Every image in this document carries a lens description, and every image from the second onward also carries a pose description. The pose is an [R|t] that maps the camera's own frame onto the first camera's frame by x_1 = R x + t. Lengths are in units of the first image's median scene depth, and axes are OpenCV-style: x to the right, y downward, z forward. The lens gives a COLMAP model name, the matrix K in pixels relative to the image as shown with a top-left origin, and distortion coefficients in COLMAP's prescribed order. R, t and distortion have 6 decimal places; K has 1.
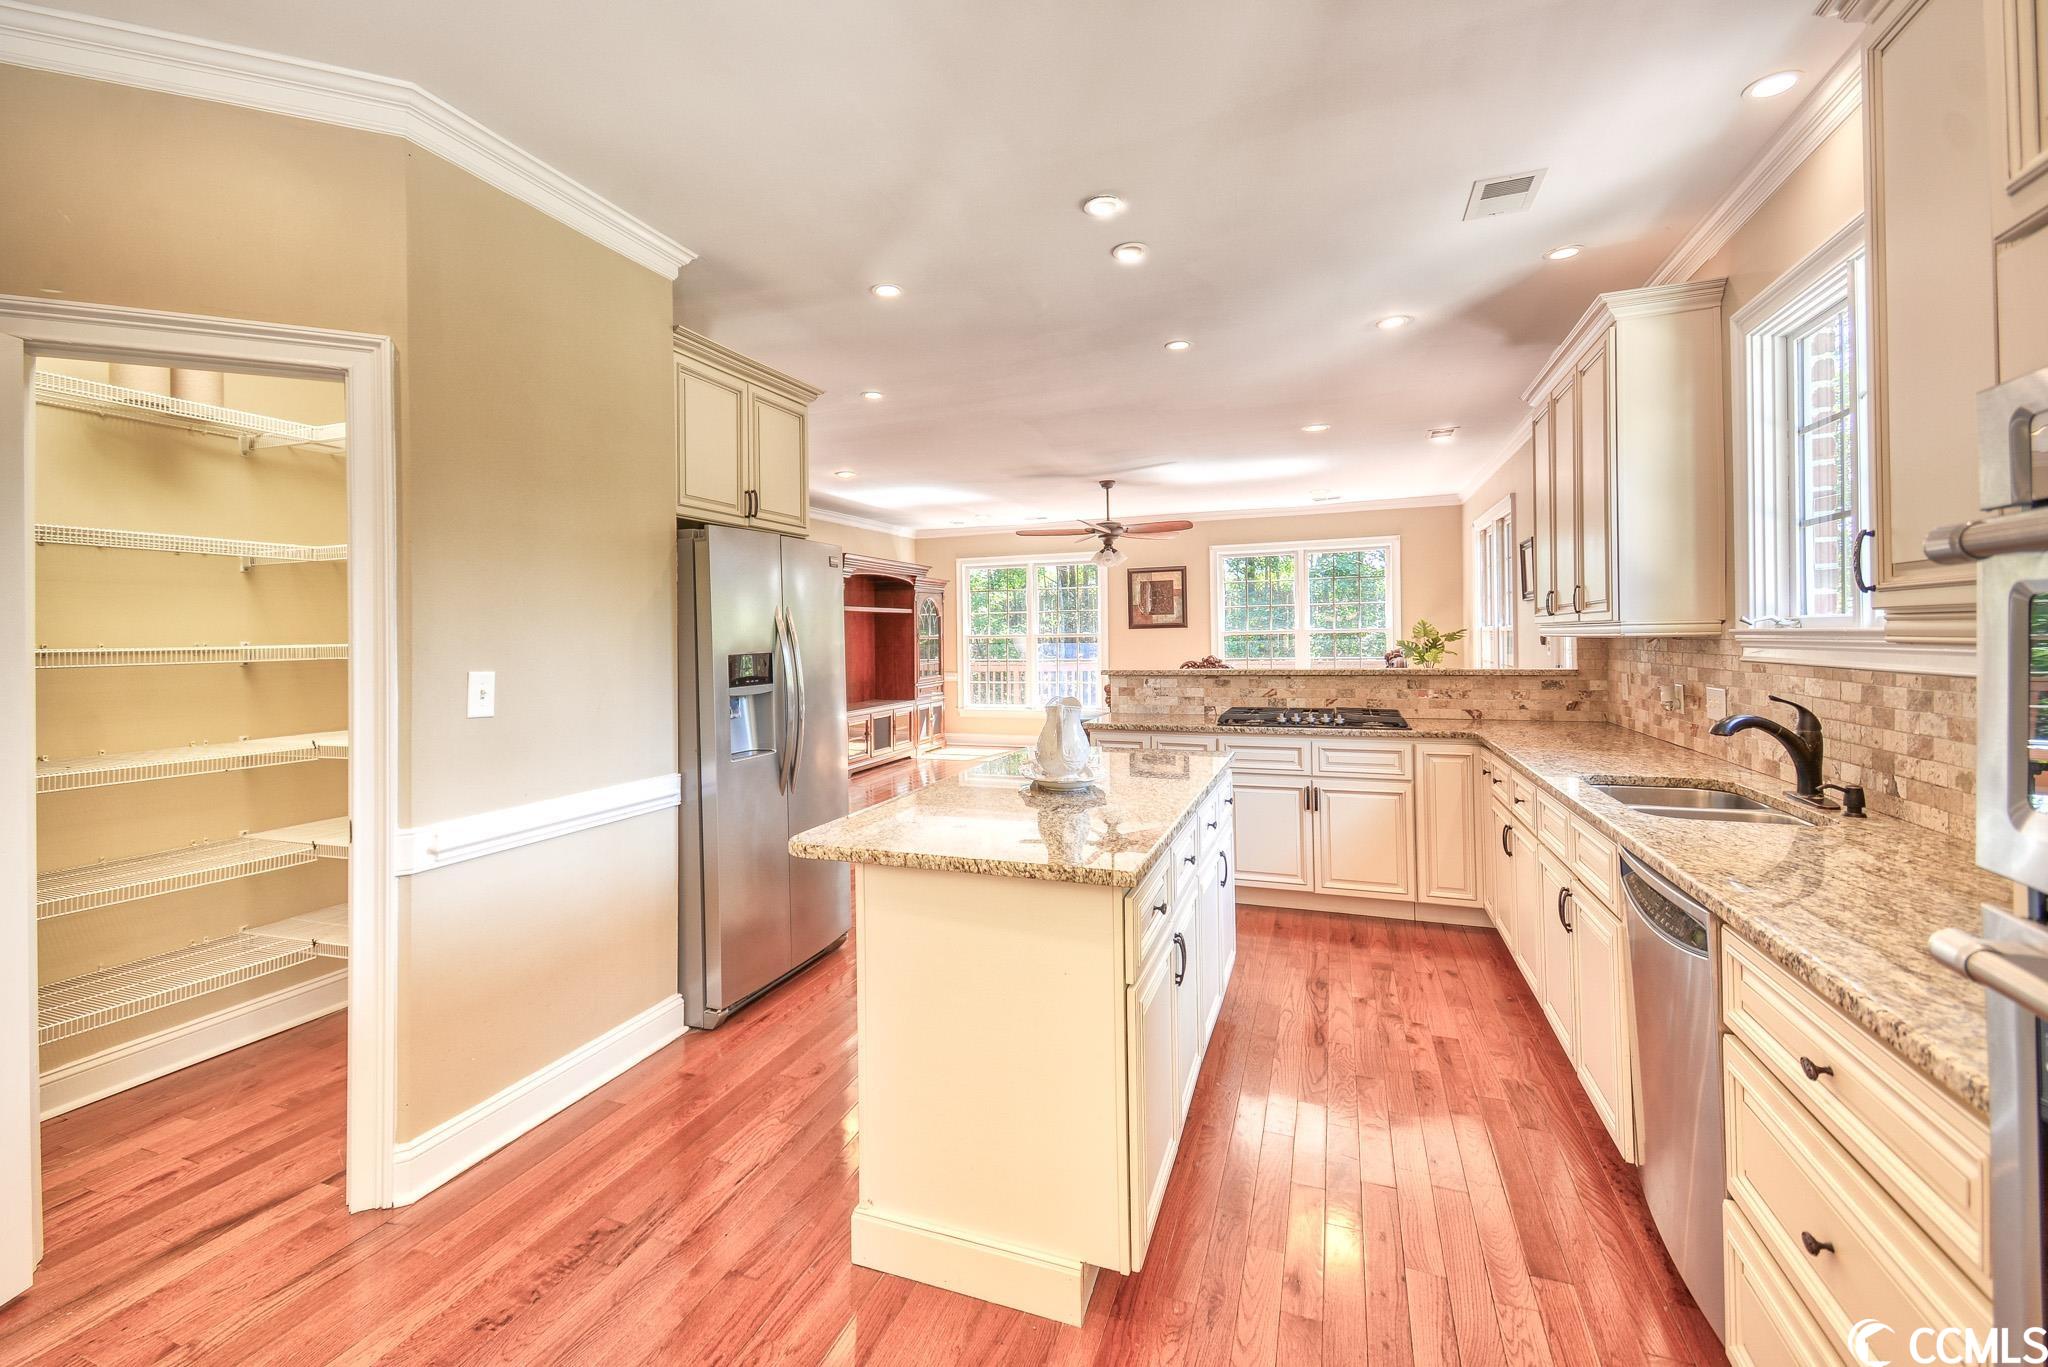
lens RADIAL K [[934.2, 0, 948.0], [0, 934.2, 639.0], [0, 0, 1]] dist [-0.002332, -0.005406]
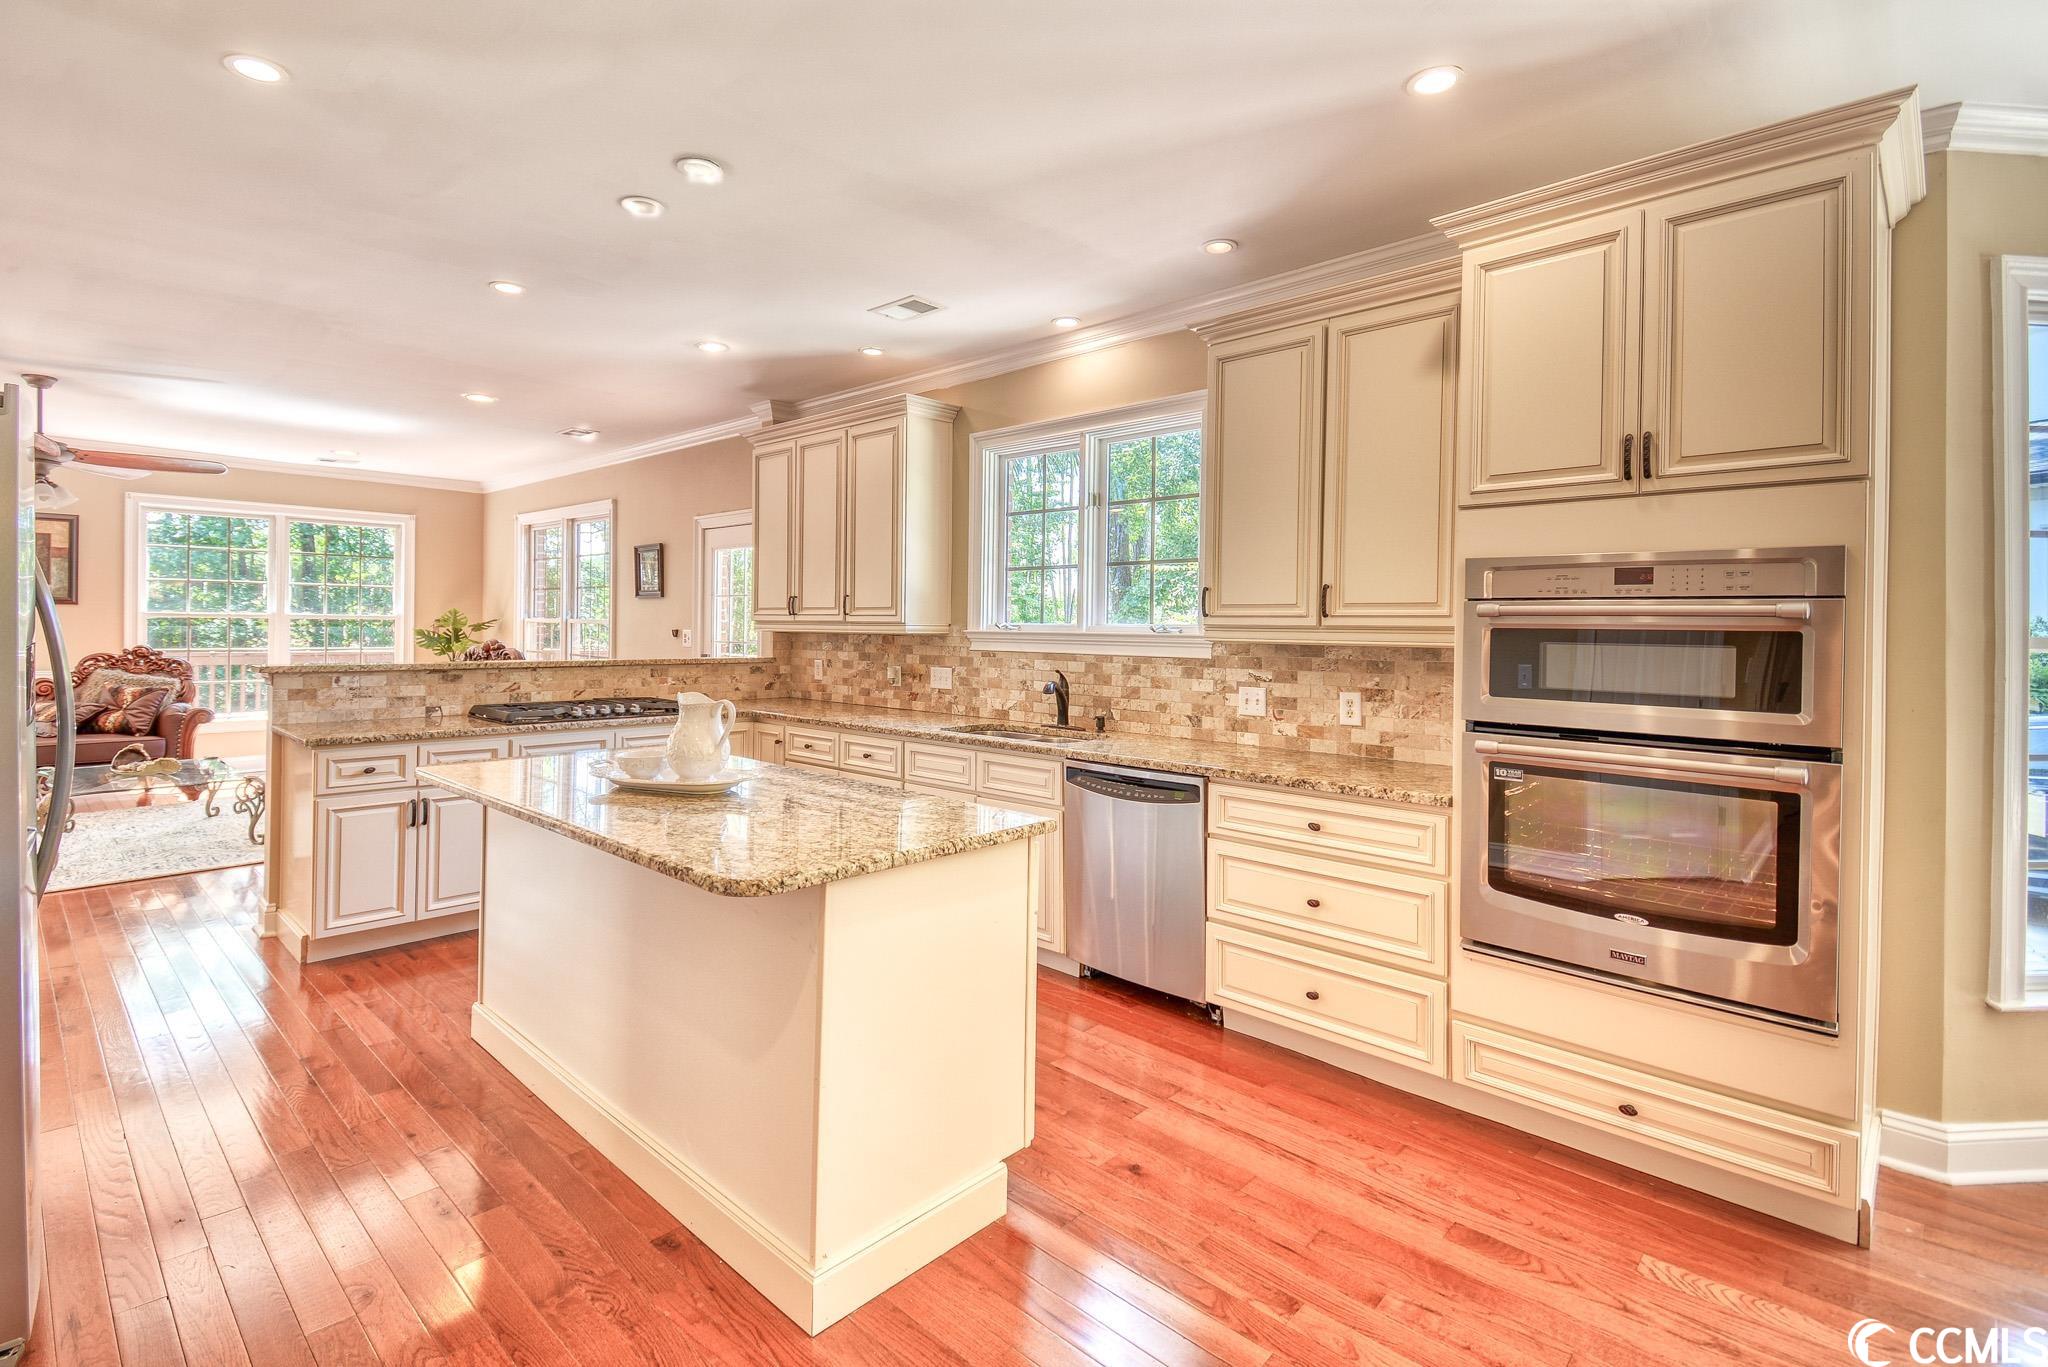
lens RADIAL K [[934.2, 0, 1054.0], [0, 934.2, 625.5], [0, 0, 1]] dist [-0.002332, -0.005406]
pose [[0.291822, 0.021876, 0.956222, -0.420604], [-0.018107, 0.999686, -0.017345, 0.004100], [-0.956301, -0.012252, 0.292127, 0.256828]]
